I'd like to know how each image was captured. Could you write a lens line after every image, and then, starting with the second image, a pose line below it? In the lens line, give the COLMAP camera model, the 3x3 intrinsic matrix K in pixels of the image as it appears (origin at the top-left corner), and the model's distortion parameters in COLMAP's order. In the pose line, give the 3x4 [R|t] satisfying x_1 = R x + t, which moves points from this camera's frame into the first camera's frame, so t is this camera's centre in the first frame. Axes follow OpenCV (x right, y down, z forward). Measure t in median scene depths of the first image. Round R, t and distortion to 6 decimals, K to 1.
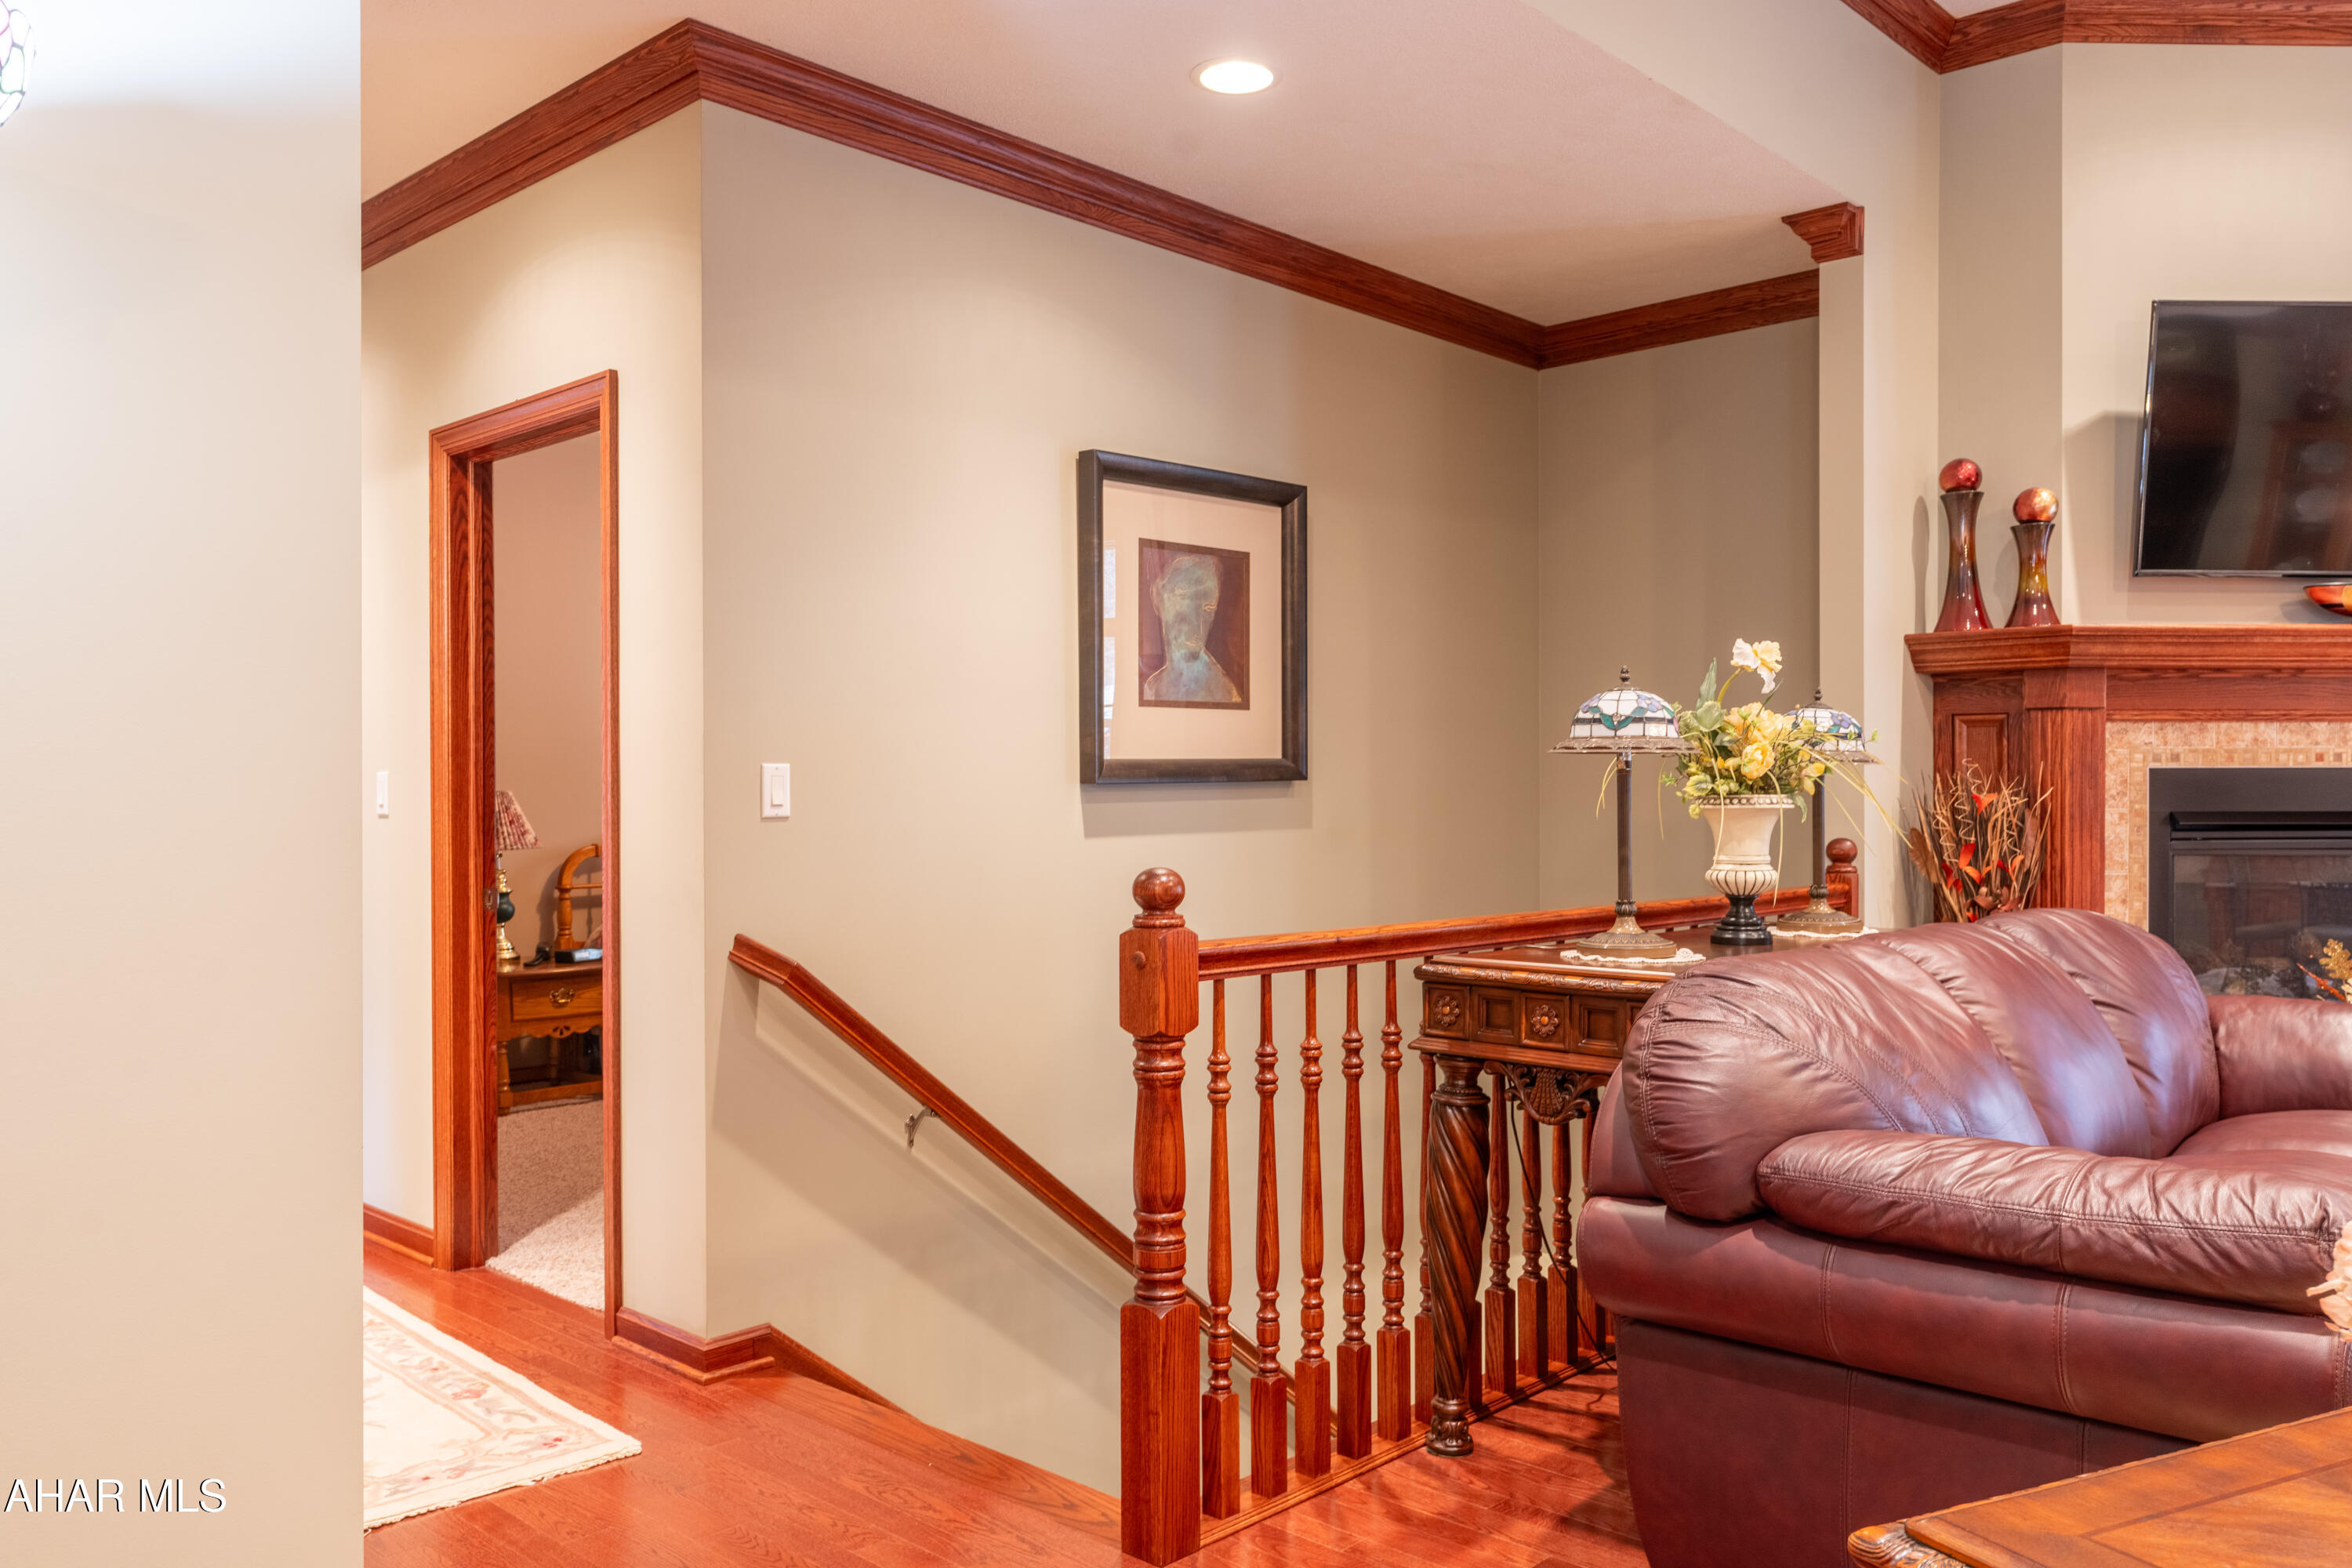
lens RADIAL K [[1752.2, 0, 1174.6], [0, 1752.2, 787.9], [0, 0, 1]] dist [0.000001, -0.000228]
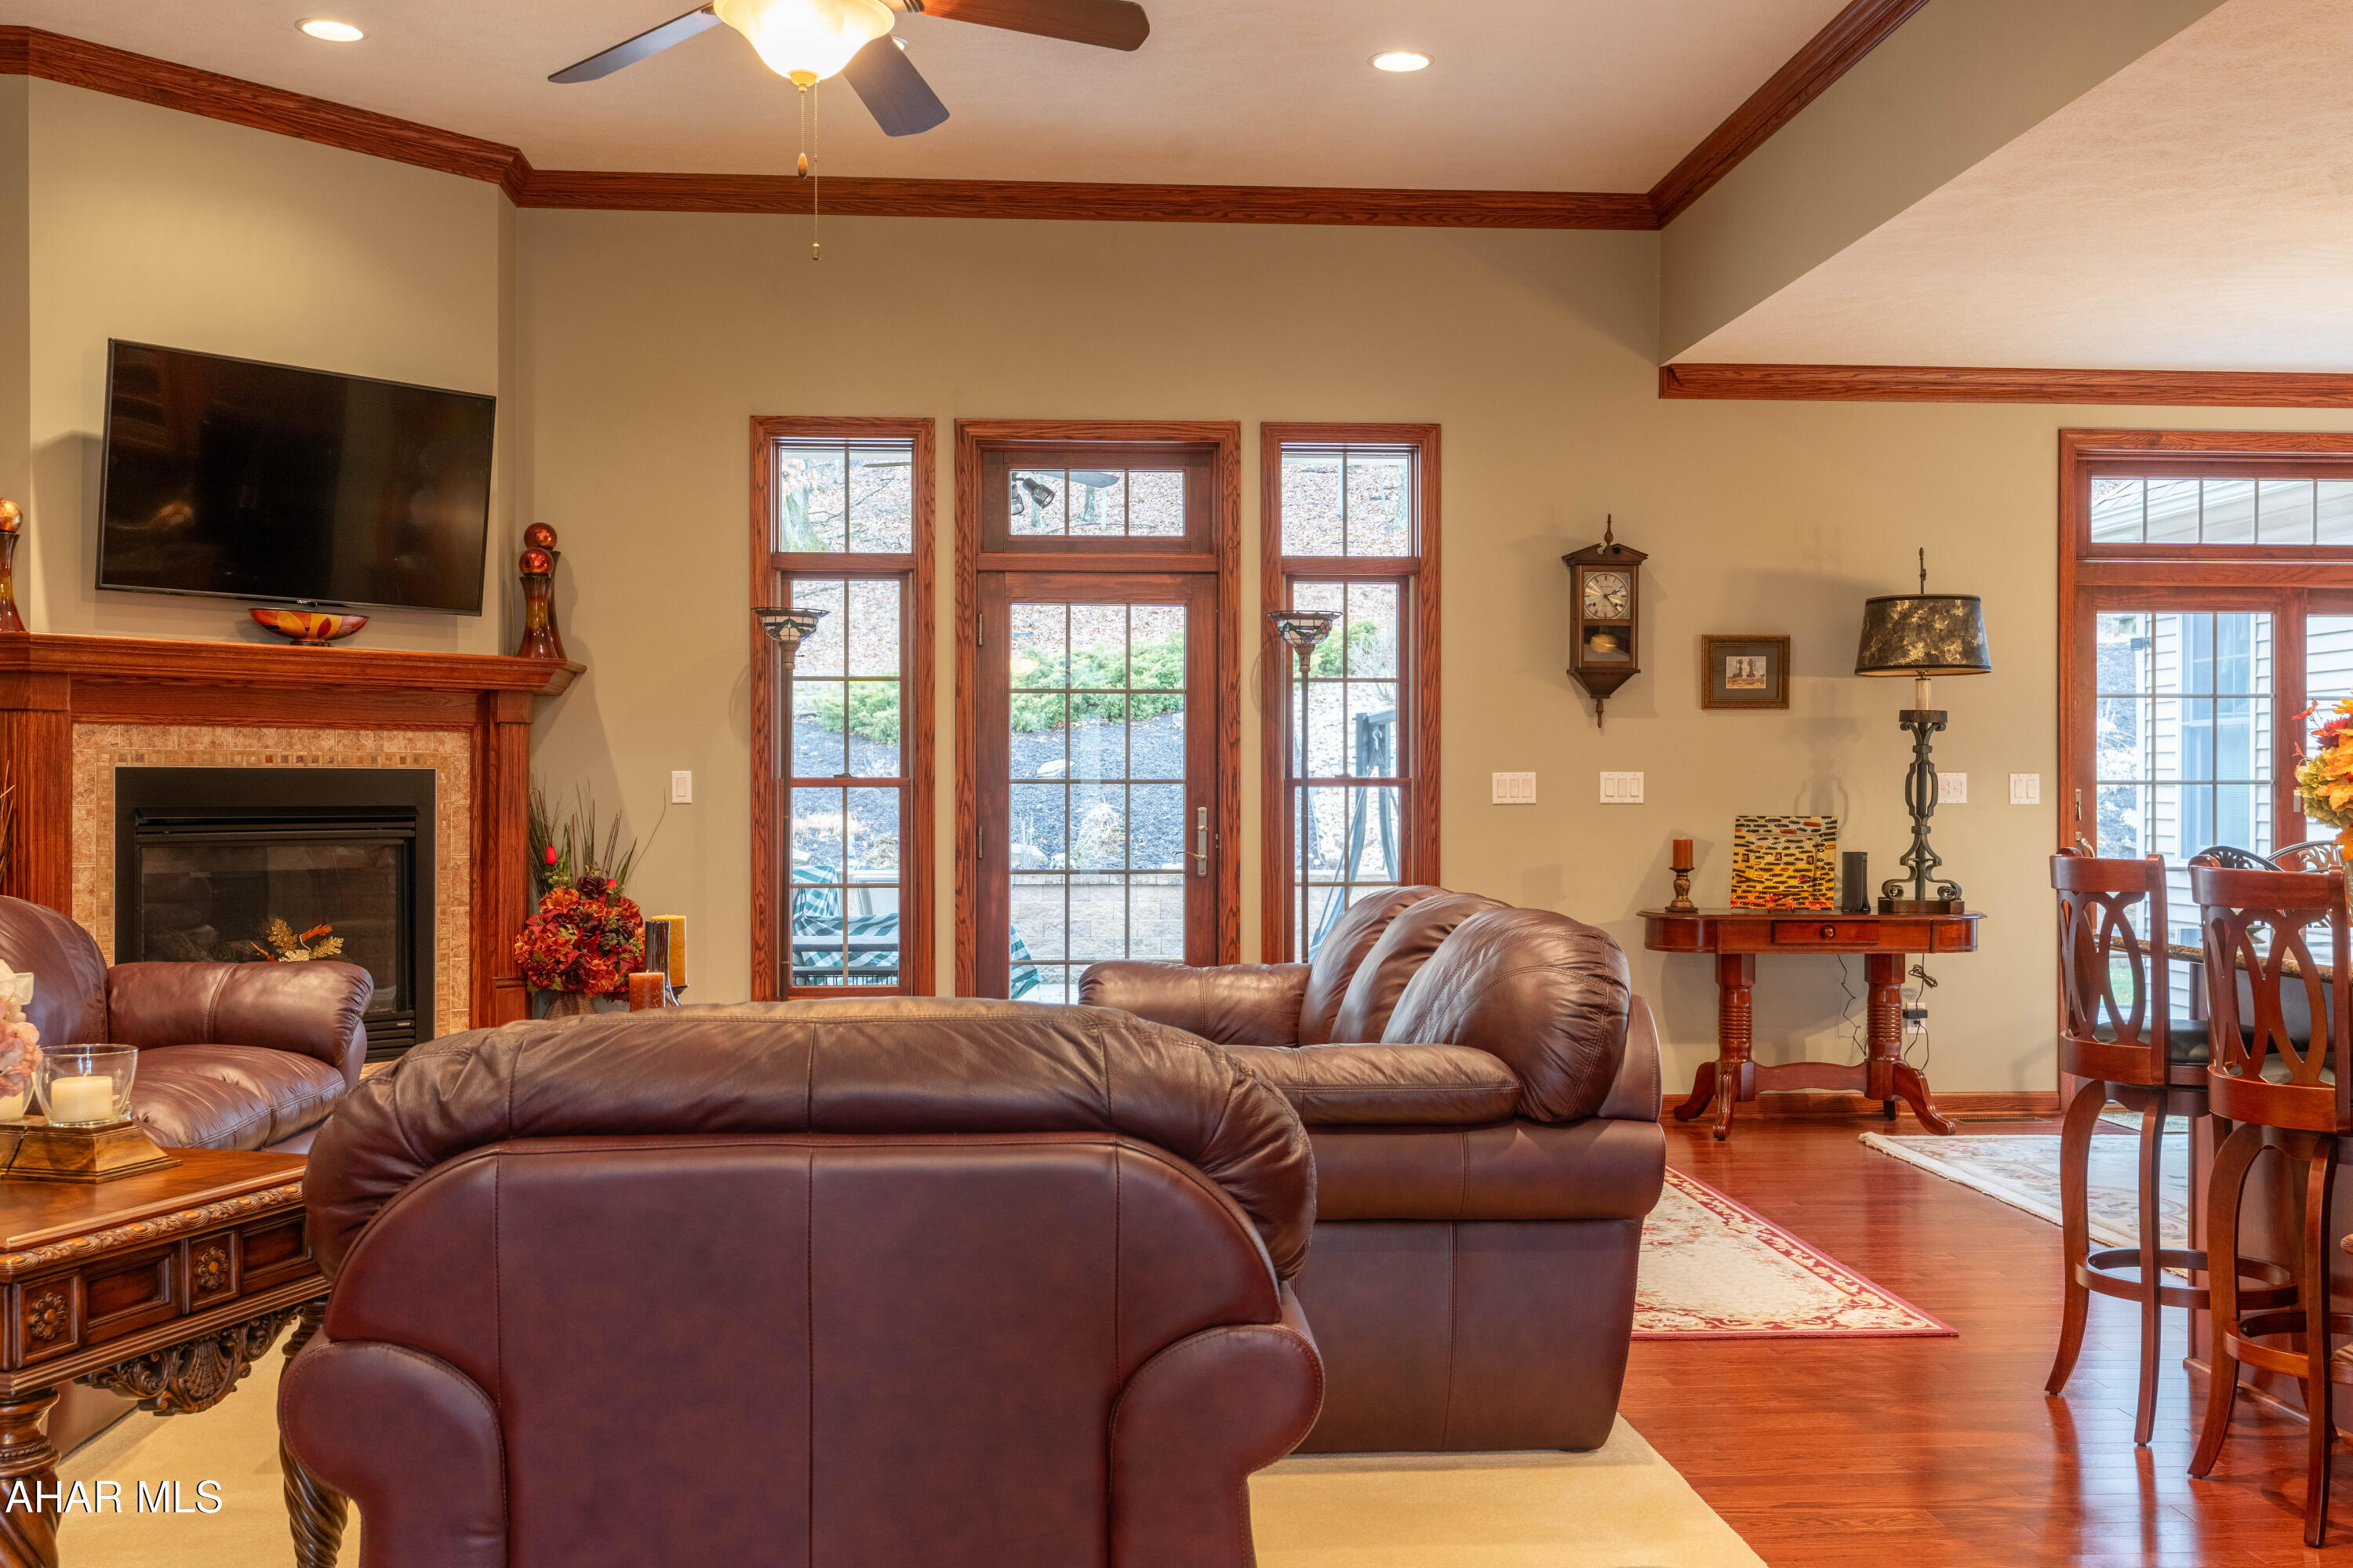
lens RADIAL K [[2272.4, 0, 1177.2], [0, 2272.4, 797.7], [0, 0, 1]] dist [0.008492, 0.000000]
pose [[0.678860, -0.003367, 0.734260, -0.029592], [0.000103, 0.999990, 0.004491, 0.001114], [-0.734268, -0.002973, 0.678853, -0.433212]]
